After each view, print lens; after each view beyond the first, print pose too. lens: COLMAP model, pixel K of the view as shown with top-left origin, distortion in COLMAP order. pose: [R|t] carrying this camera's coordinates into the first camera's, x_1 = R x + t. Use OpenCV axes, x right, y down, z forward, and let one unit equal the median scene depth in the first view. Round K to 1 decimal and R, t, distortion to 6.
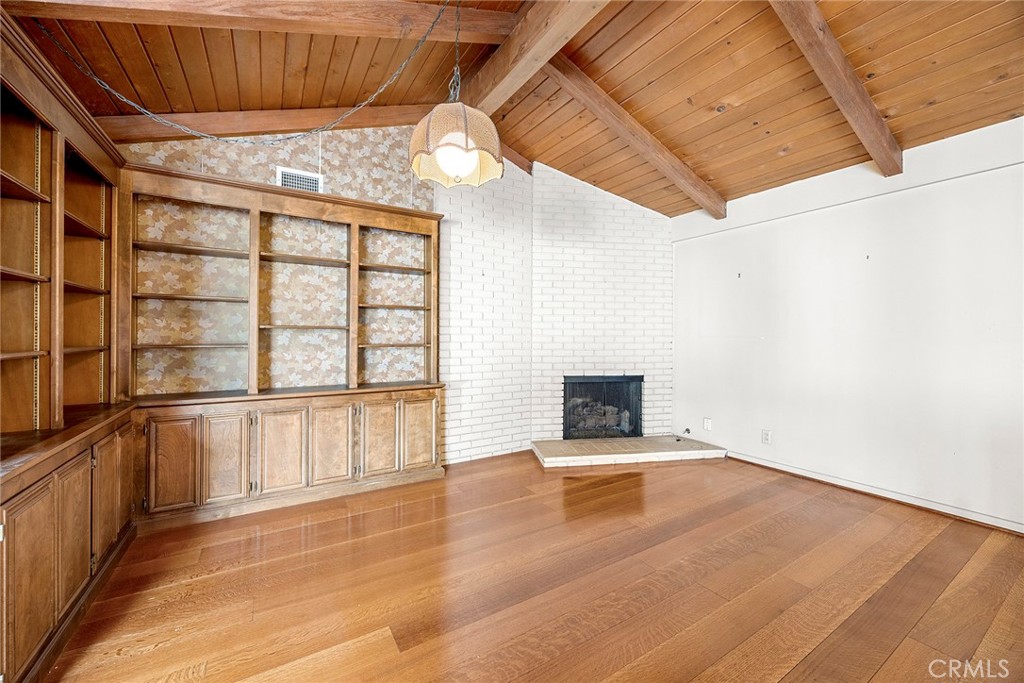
lens RADIAL K [[398.8, 0, 511.7], [0, 398.8, 332.5], [0, 0, 1]] dist [-0.000230, -0.000117]
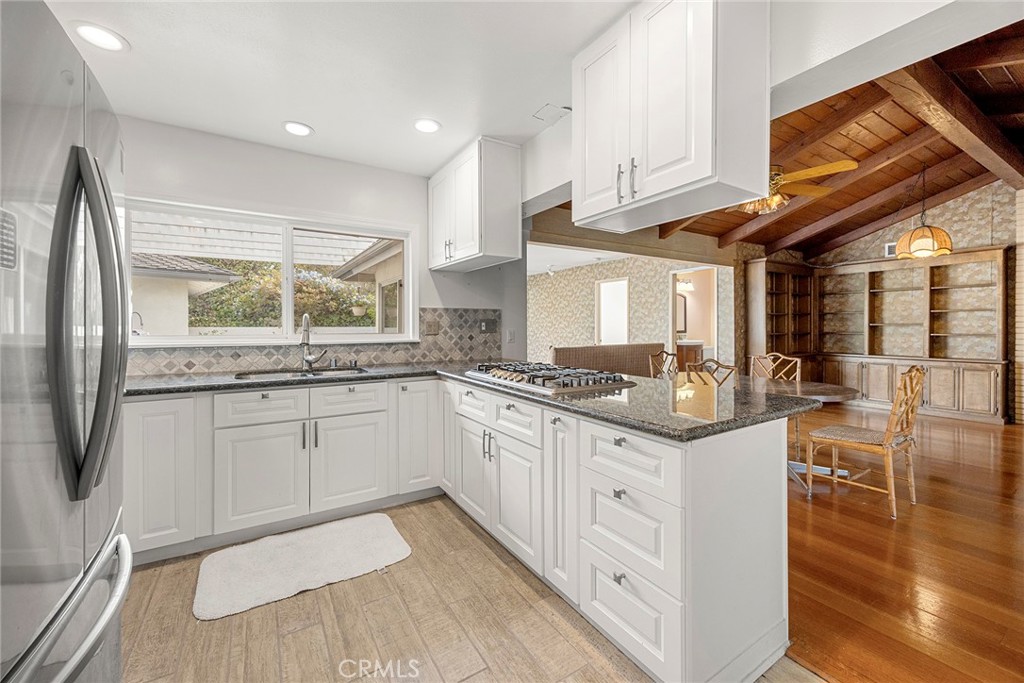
lens RADIAL K [[406.8, 0, 509.9], [0, 406.8, 330.2], [0, 0, 1]] dist [0.008151, -0.000481]
pose [[0.005992, 0.005653, -0.999966, 1.374875], [0.010457, 0.999929, 0.005715, -0.014793], [0.999927, -0.010491, 0.005932, -0.849023]]
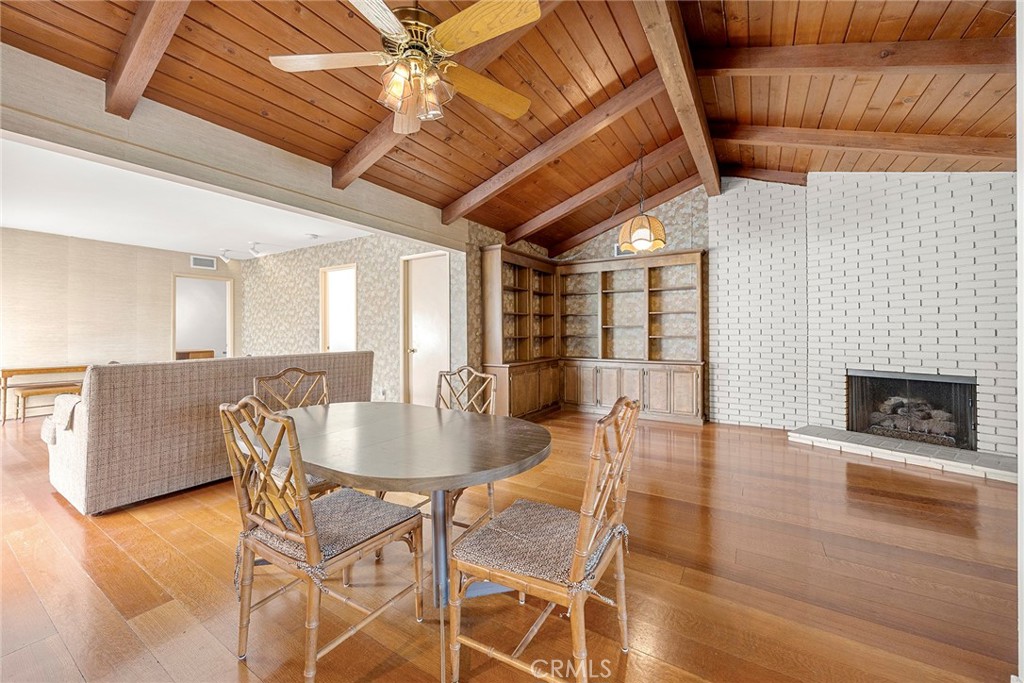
lens RADIAL K [[392.5, 0, 510.9], [0, 392.5, 332.1], [0, 0, 1]] dist [-0.000509, -0.000025]
pose [[0.446603, -0.004251, -0.894722, 0.847051], [0.011200, 0.999937, 0.000839, 0.005110], [0.894662, -0.010395, 0.446622, -0.296103]]
